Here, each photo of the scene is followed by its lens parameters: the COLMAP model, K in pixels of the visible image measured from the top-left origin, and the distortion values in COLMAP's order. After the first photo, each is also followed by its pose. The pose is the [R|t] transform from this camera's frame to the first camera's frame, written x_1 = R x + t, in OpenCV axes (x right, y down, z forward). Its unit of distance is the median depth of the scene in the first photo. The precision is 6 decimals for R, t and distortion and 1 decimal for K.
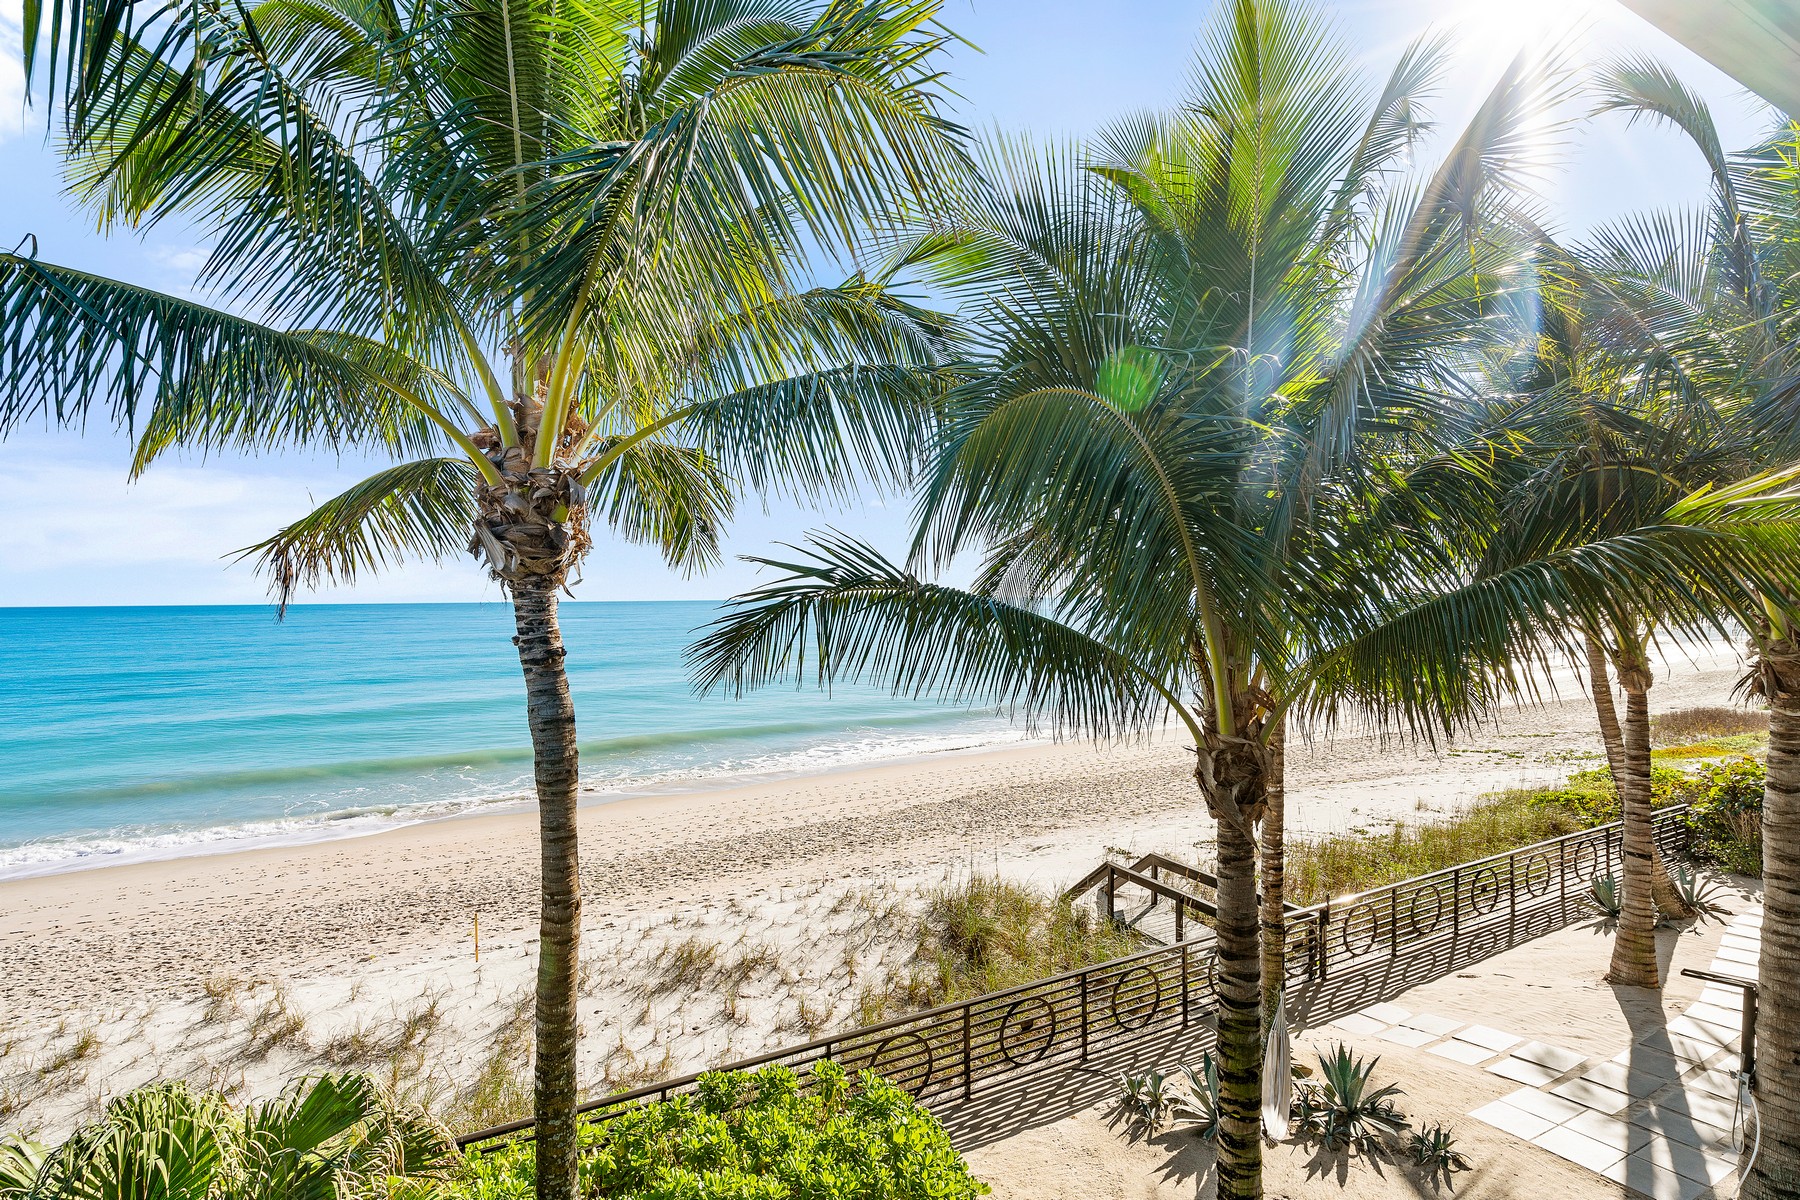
lens RADIAL K [[847.4, 0, 900.0], [0, 847.4, 600.0], [0, 0, 1]] dist [-0.003708, -0.000366]
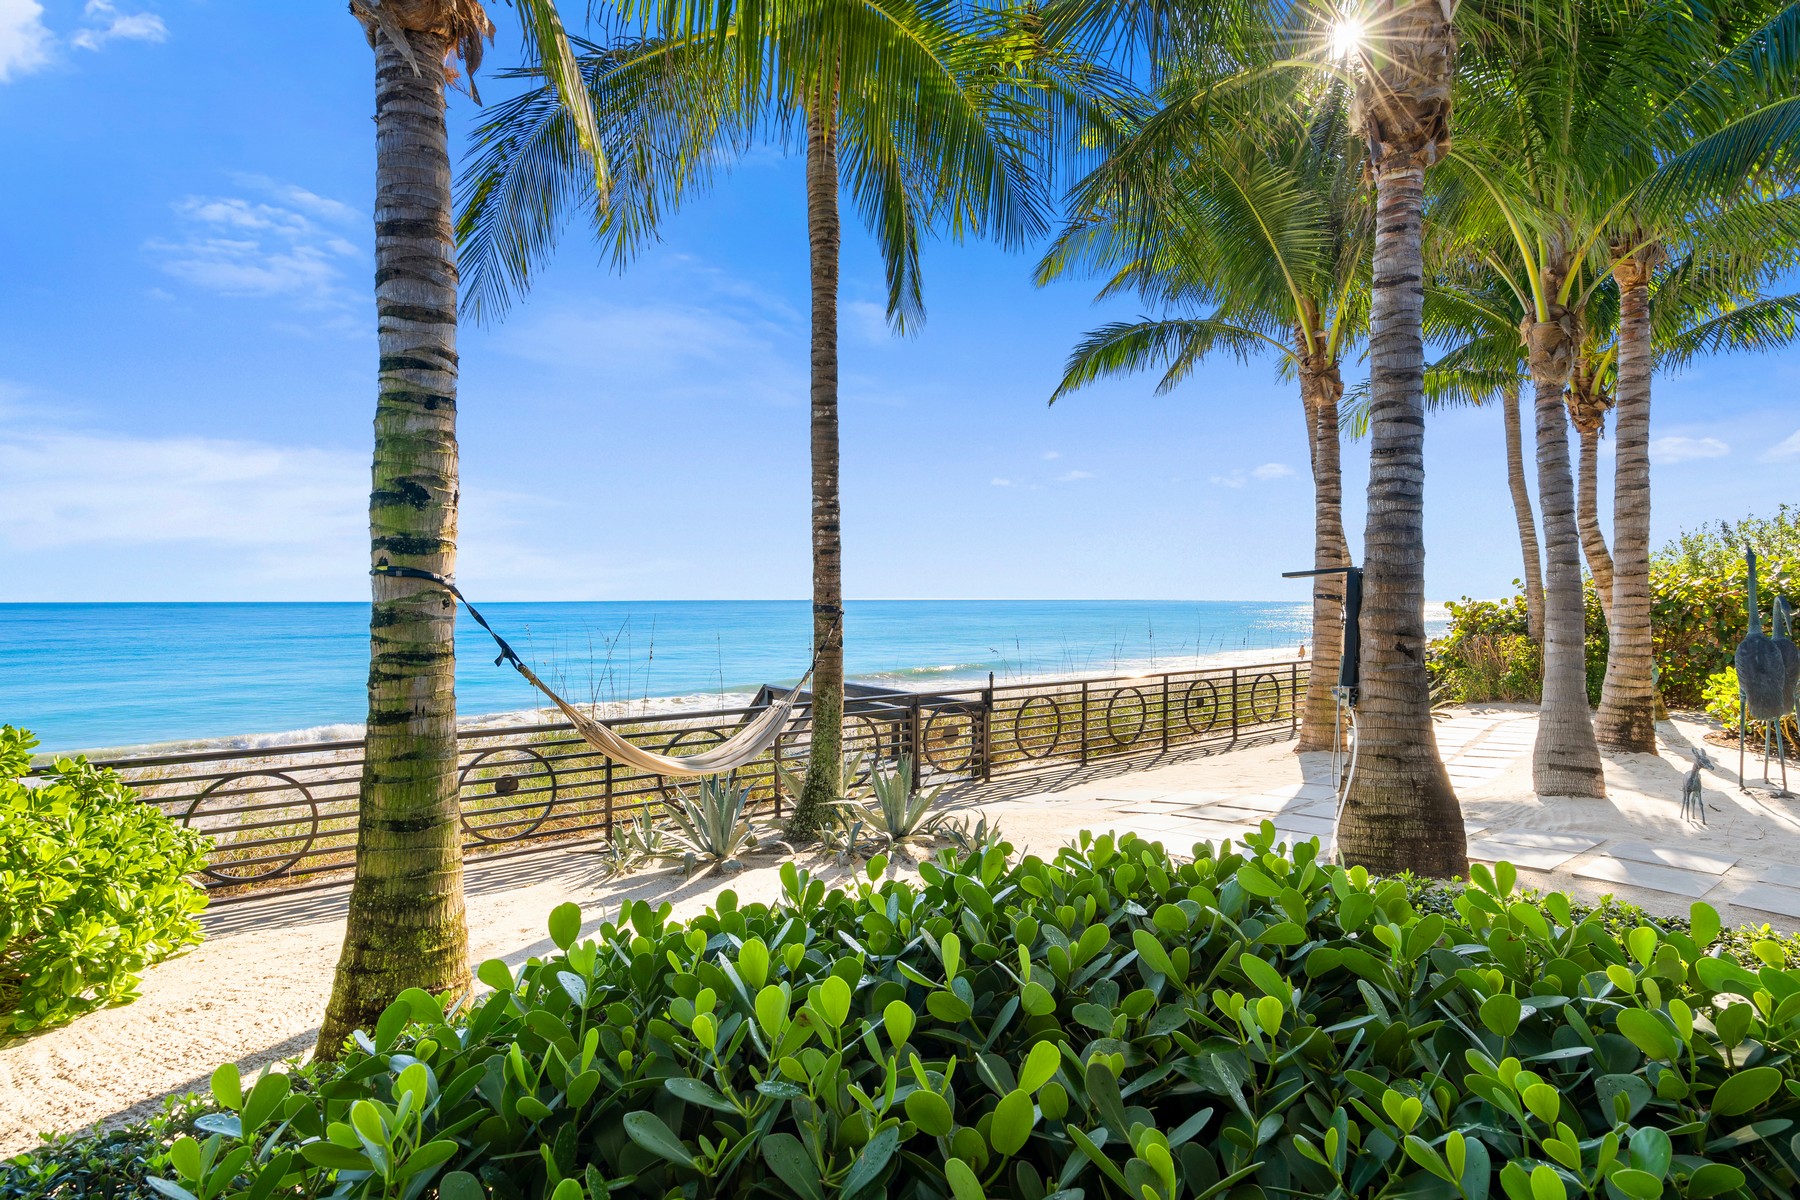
lens RADIAL K [[913.0, 0, 908.4], [0, 913.0, 593.6], [0, 0, 1]] dist [0.001429, 0.000139]
pose [[0.984211, 0.007506, 0.176840, 0.365224], [-0.007854, 0.999968, 0.001268, 0.364107], [-0.176825, -0.002637, 0.984239, 0.214257]]
